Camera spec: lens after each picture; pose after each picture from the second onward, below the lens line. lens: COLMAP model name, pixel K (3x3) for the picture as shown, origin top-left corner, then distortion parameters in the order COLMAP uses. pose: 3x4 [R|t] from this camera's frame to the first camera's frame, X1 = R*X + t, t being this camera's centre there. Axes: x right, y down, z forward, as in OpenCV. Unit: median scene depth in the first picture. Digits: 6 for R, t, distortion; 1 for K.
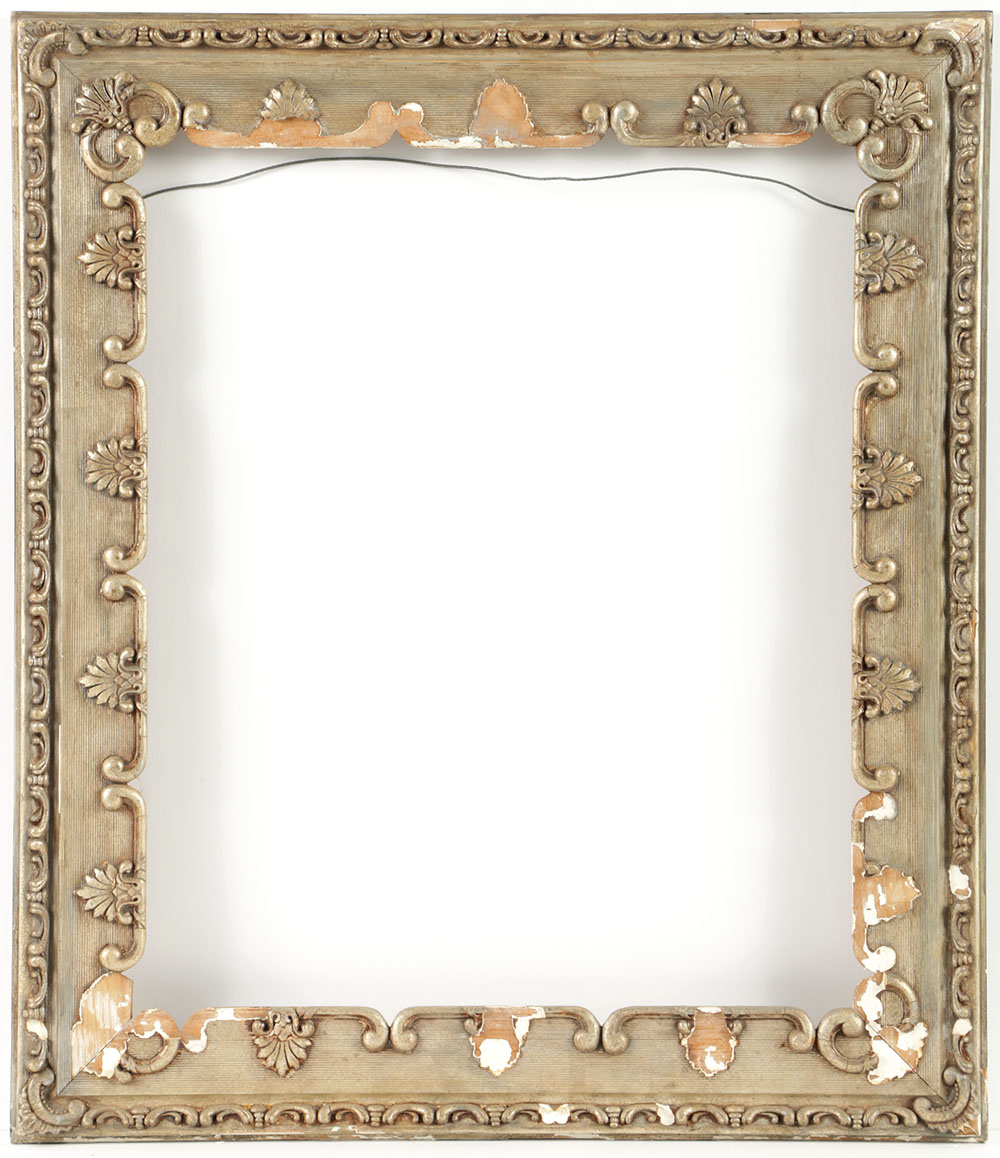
lens RADIAL K [[3826.2, 0, 488.2], [0, 3826.2, 571.3], [0, 0, 1]] dist [0.357575, 0.000000]
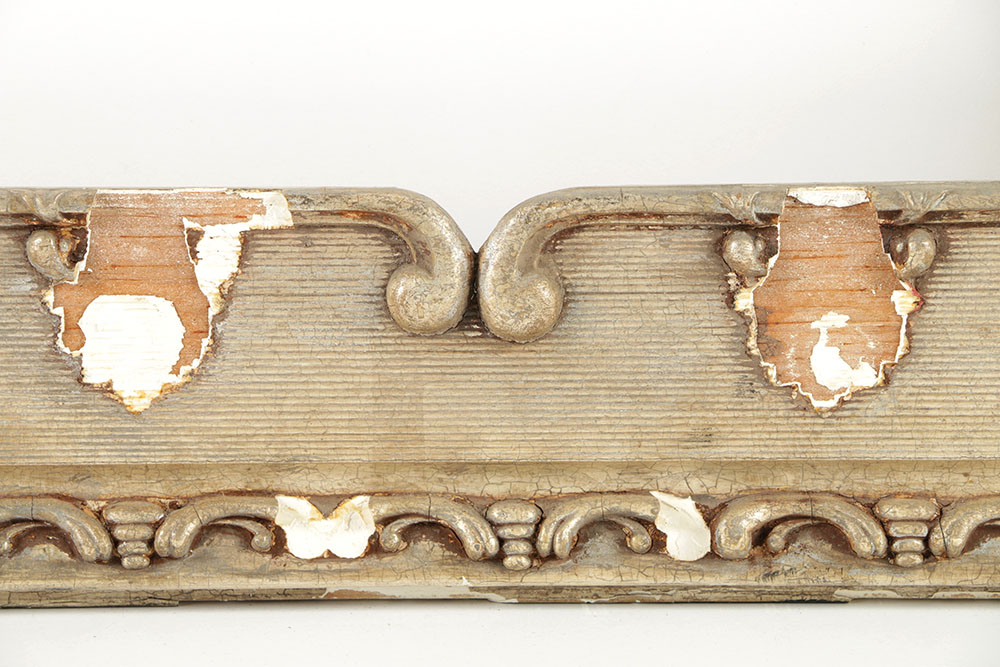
lens RADIAL K [[5163.1, 0, 510.6], [0, 5163.1, 334.9], [0, 0, 1]] dist [1.280996, 0.000000]
pose [[0.999548, -0.009711, 0.028435, 0.020431], [0.004597, 0.984620, 0.174648, 0.052510], [-0.029694, -0.174439, 0.984220, 0.591519]]
